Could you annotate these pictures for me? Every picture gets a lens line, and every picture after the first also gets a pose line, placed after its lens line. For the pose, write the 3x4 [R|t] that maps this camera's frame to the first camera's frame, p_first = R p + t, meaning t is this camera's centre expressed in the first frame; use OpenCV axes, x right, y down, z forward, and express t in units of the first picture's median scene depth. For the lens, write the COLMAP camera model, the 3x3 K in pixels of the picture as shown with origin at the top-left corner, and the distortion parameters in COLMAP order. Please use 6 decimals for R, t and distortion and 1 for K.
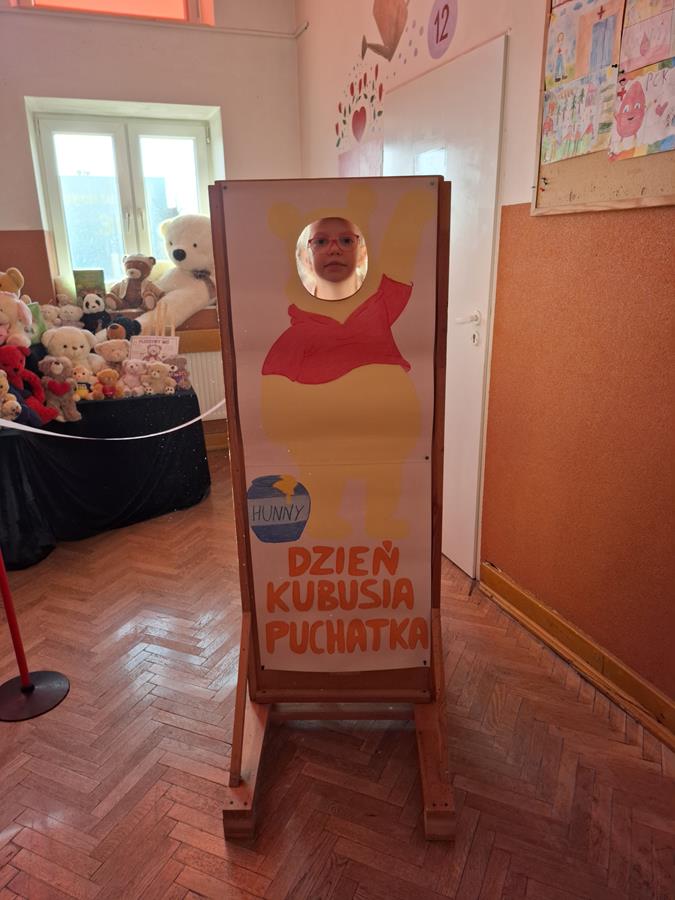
lens RADIAL K [[609.1, 0, 335.6], [0, 609.1, 442.0], [0, 0, 1]] dist [0.024220, -0.020448]
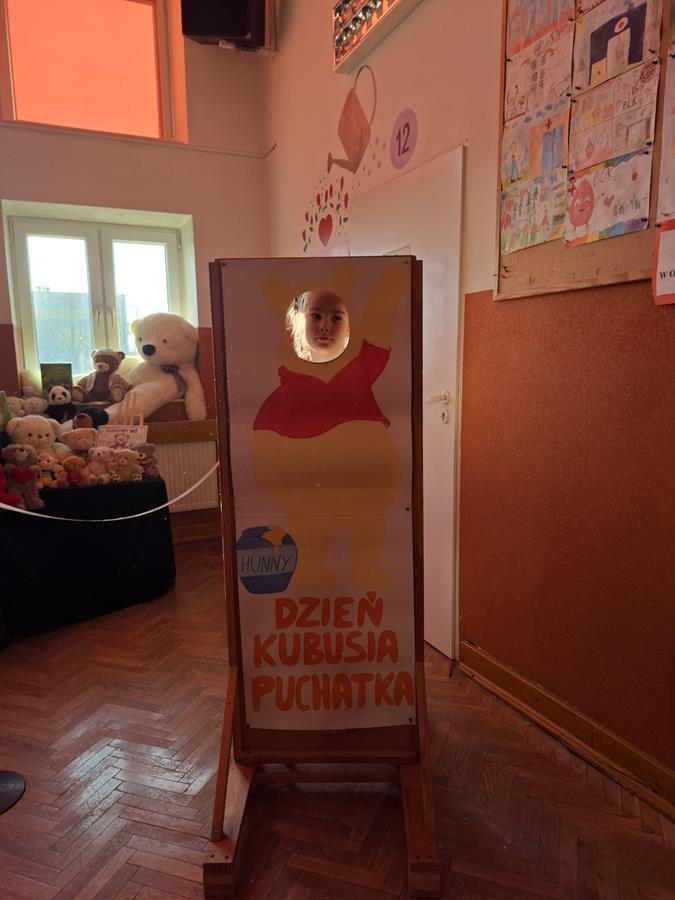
lens RADIAL K [[609.1, 0, 335.5], [0, 609.1, 461.9], [0, 0, 1]] dist [0.024220, -0.020448]
pose [[0.997405, -0.005993, 0.071752, -0.033023], [0.016345, 0.989361, -0.144563, 0.054635], [-0.070122, 0.145361, 0.986891, -0.000001]]
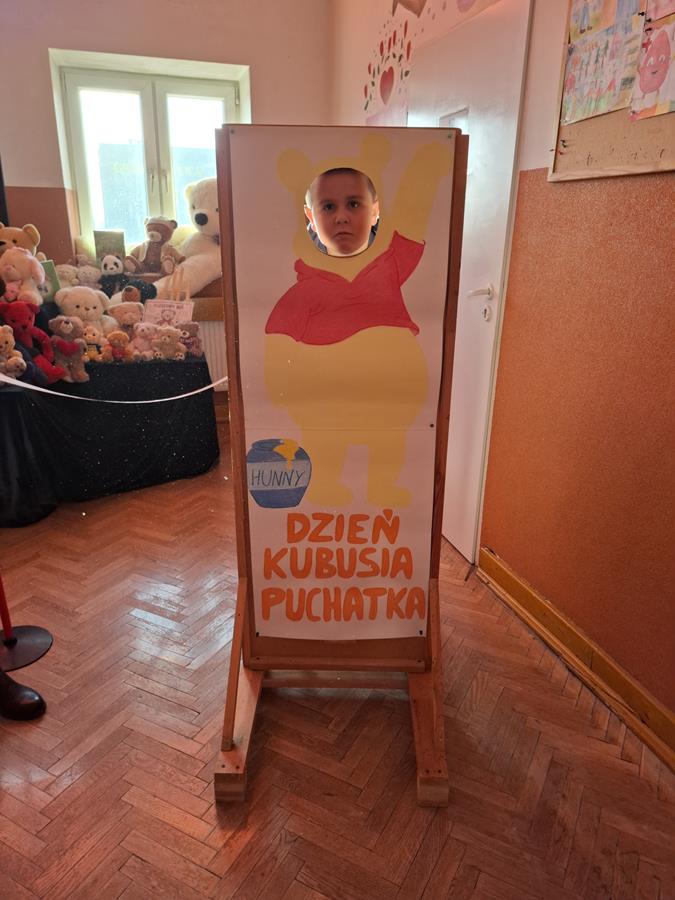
lens RADIAL K [[609.1, 0, 346.8], [0, 609.1, 446.1], [0, 0, 1]] dist [0.024220, -0.020448]
pose [[0.997704, 0.054606, -0.040050, 0.062972], [-0.053140, 0.997909, 0.036799, 0.013714], [0.041976, -0.034587, 0.998520, 0.033312]]
